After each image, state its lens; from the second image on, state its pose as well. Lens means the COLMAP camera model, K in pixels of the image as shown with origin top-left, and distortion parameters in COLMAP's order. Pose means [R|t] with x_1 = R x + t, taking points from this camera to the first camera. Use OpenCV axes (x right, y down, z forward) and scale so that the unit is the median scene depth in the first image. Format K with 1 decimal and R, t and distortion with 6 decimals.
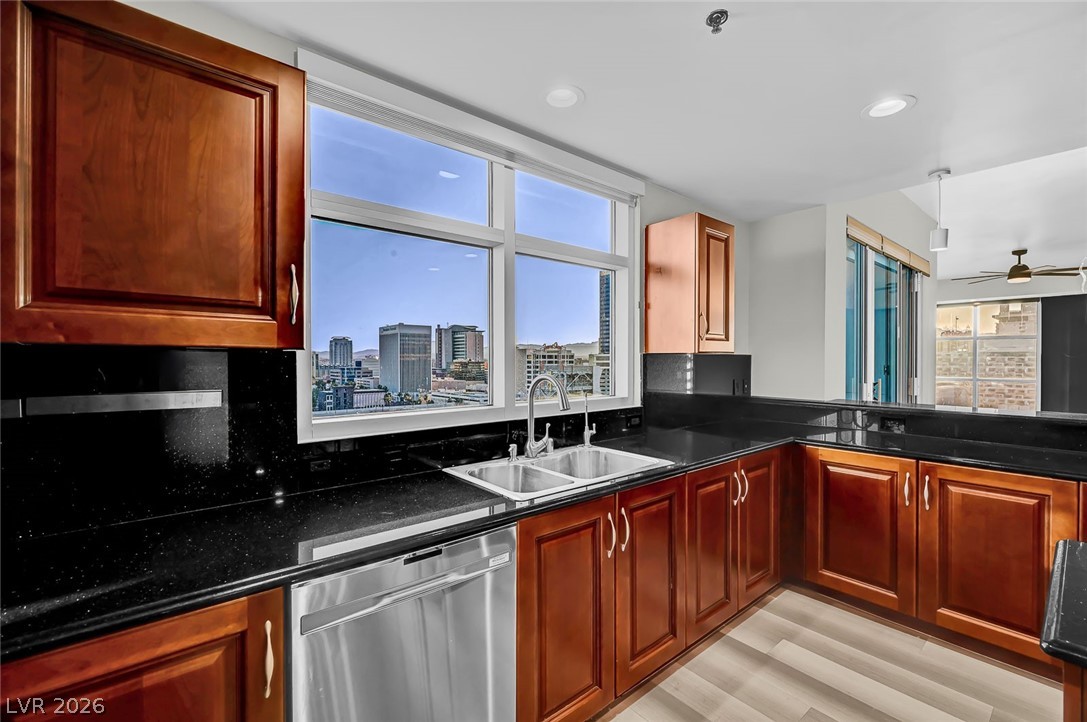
lens RADIAL K [[454.9, 0, 543.9], [0, 454.9, 362.3], [0, 0, 1]] dist [-0.001005, -0.000028]
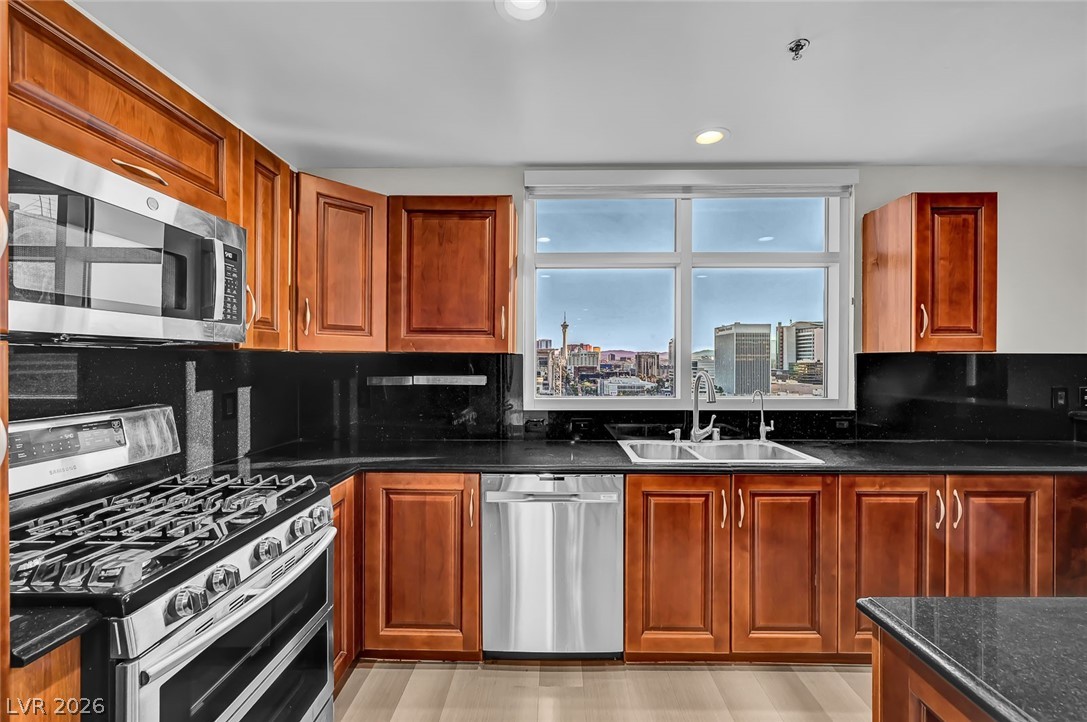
lens RADIAL K [[451.8, 0, 548.0], [0, 451.8, 361.3], [0, 0, 1]] dist [0.000433, 0.000165]
pose [[0.763391, 0.003865, -0.645925, 0.420462], [-0.006093, 0.999981, -0.001217, 0.002051], [0.645907, 0.004865, 0.763400, -0.140359]]
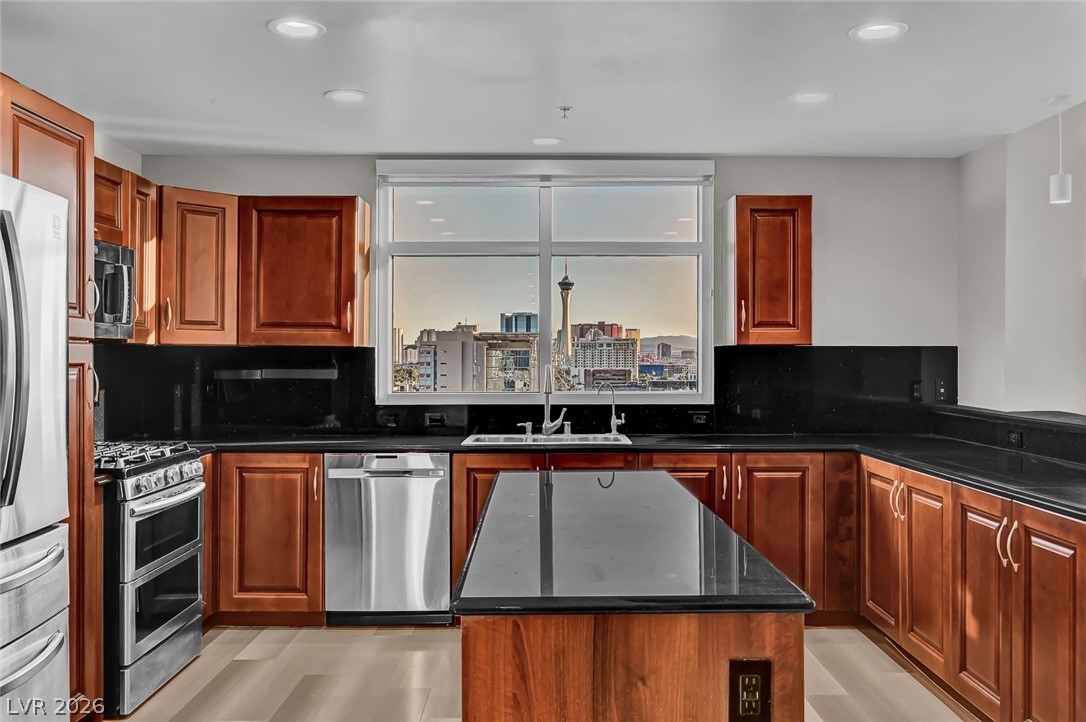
lens RADIAL K [[947.2, 0, 546.3], [0, 947.2, 350.9], [0, 0, 1]] dist [0.004917, 0.006056]
pose [[0.773778, -0.001766, -0.633454, 1.469443], [-0.005727, 0.999936, -0.009784, 0.013303], [0.633431, 0.011199, 0.773718, -0.869540]]
